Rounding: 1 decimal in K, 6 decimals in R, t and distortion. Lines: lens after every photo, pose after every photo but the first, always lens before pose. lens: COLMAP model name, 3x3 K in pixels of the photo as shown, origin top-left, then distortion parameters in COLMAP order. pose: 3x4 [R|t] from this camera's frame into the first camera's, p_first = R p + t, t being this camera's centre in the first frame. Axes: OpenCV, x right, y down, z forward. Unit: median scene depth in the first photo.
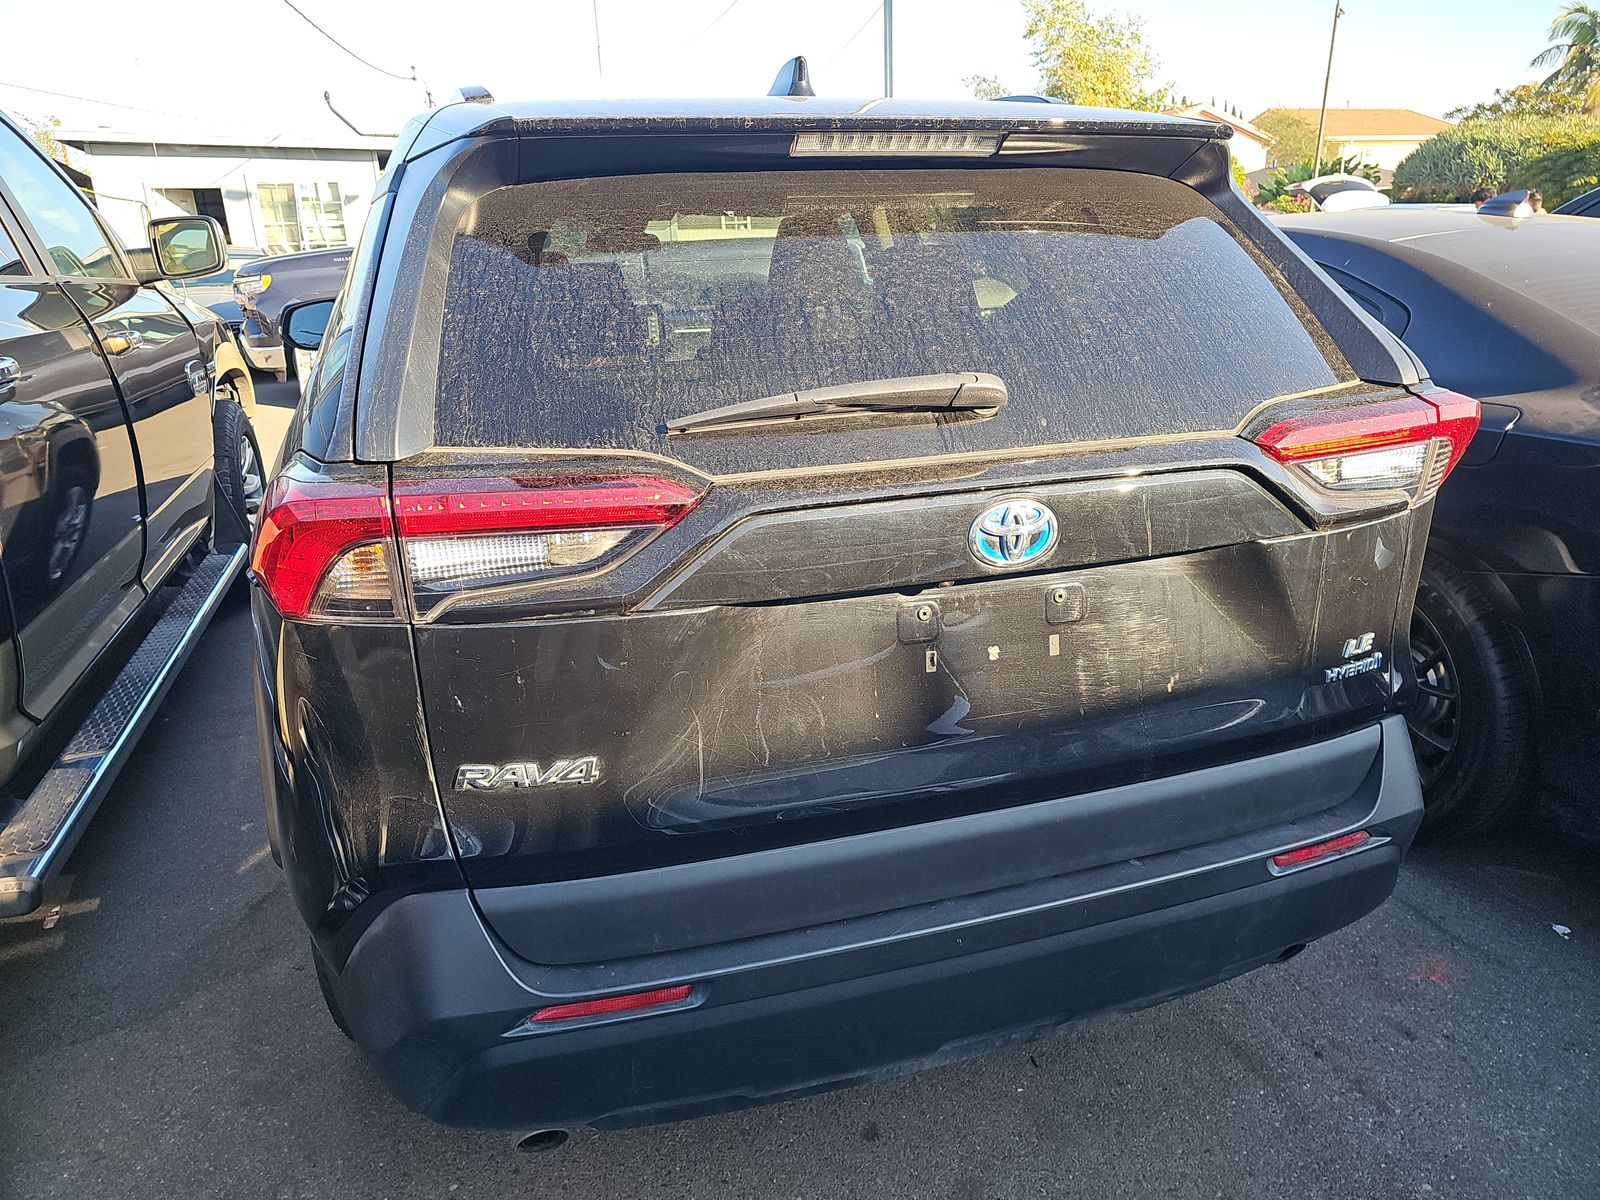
lens RADIAL K [[1068.0, 0, 810.1], [0, 1068.0, 603.8], [0, 0, 1]] dist [0.042079, -0.039420]
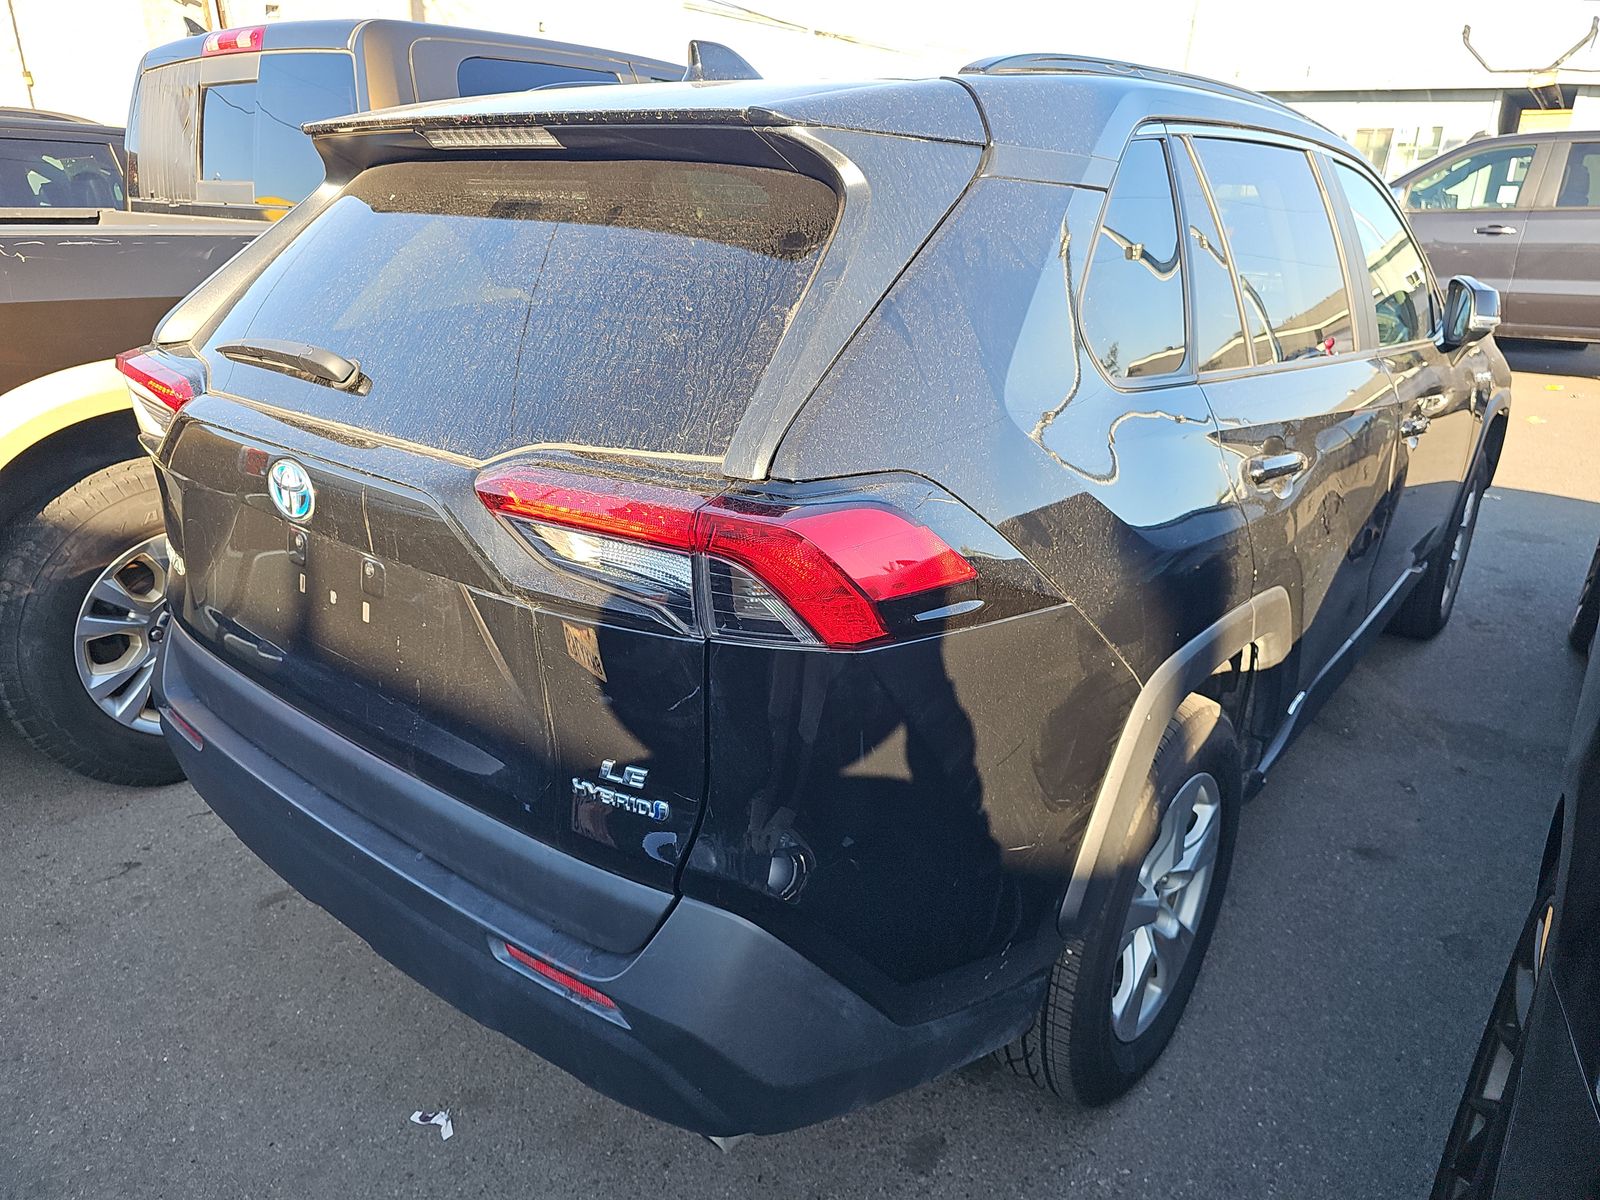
lens RADIAL K [[1068.0, 0, 799.1], [0, 1068.0, 607.1], [0, 0, 1]] dist [0.042079, -0.039420]
pose [[0.548796, 0.331754, -0.767309, 1.405792], [-0.293300, 0.935945, 0.194891, -0.331925], [0.782814, 0.118097, 0.610946, 0.733680]]
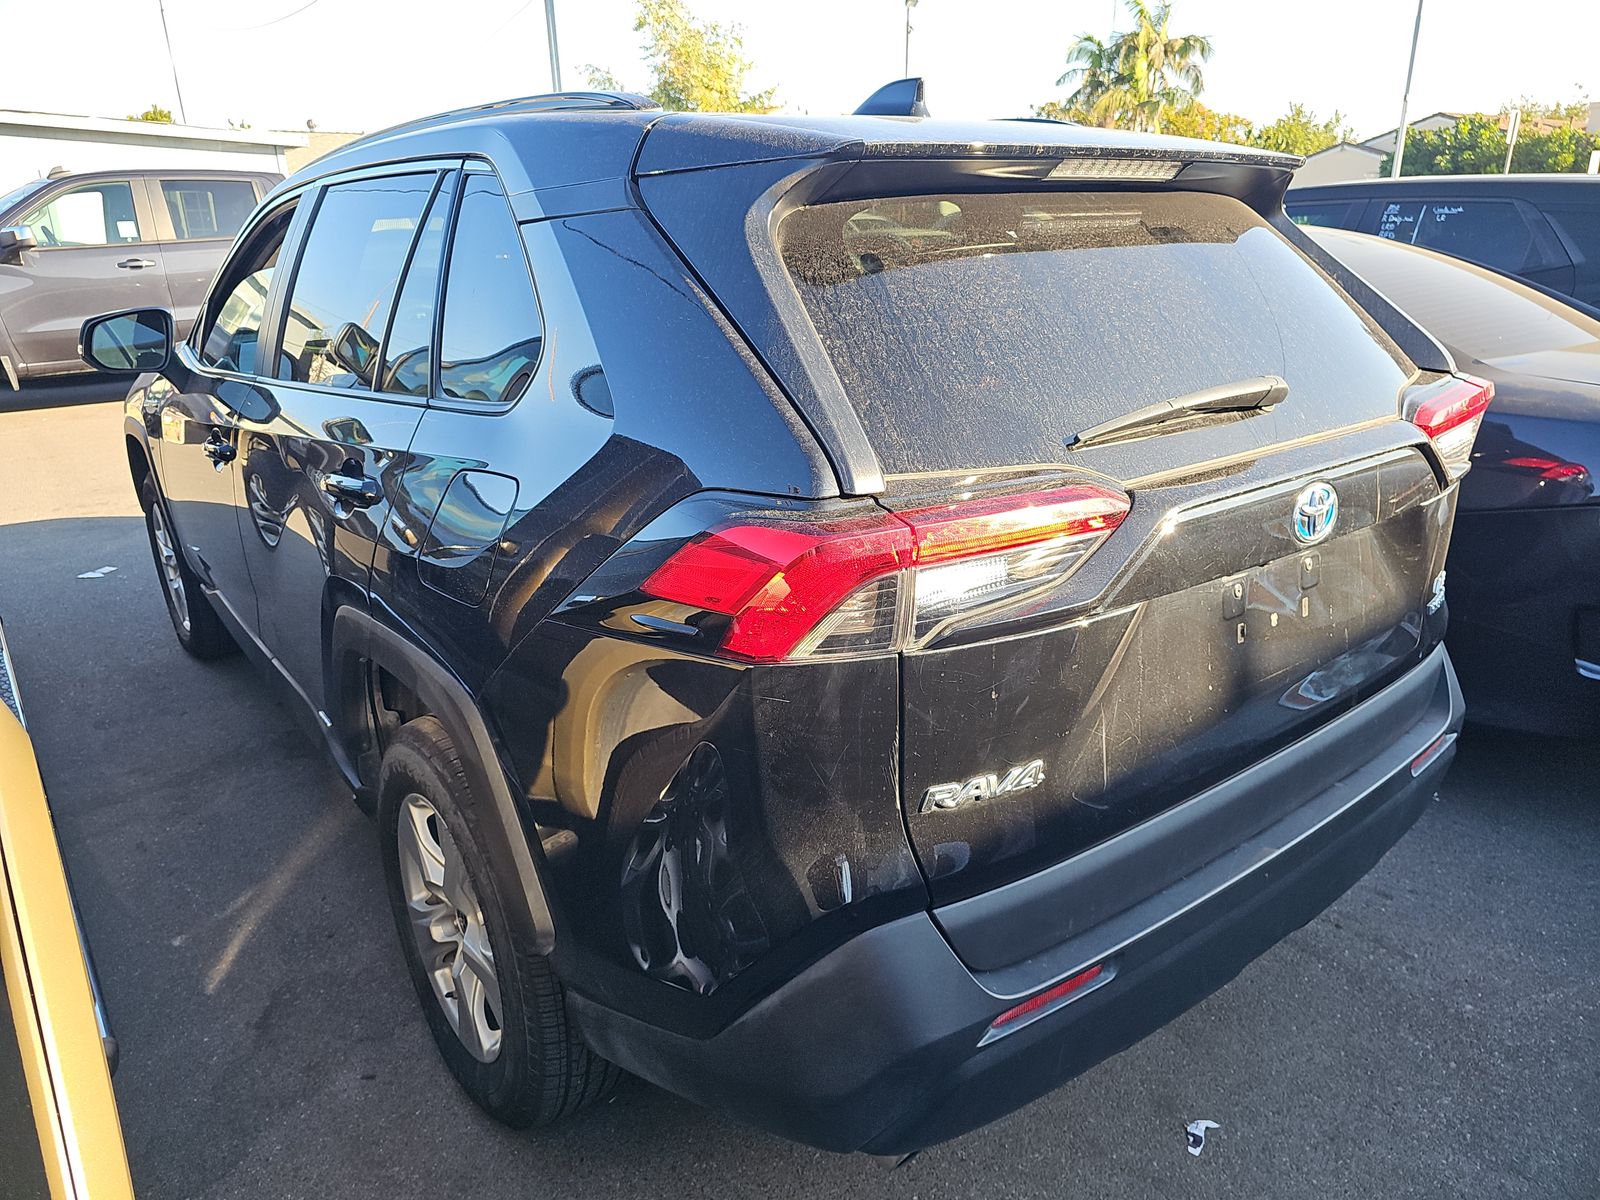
lens RADIAL K [[1068.0, 0, 794.7], [0, 1068.0, 594.5], [0, 0, 1]] dist [0.042079, -0.039420]
pose [[0.938223, -0.106134, 0.329352, -0.727498], [0.106199, 0.994185, 0.017849, -0.058806], [-0.329331, 0.018230, 0.944039, 0.089029]]
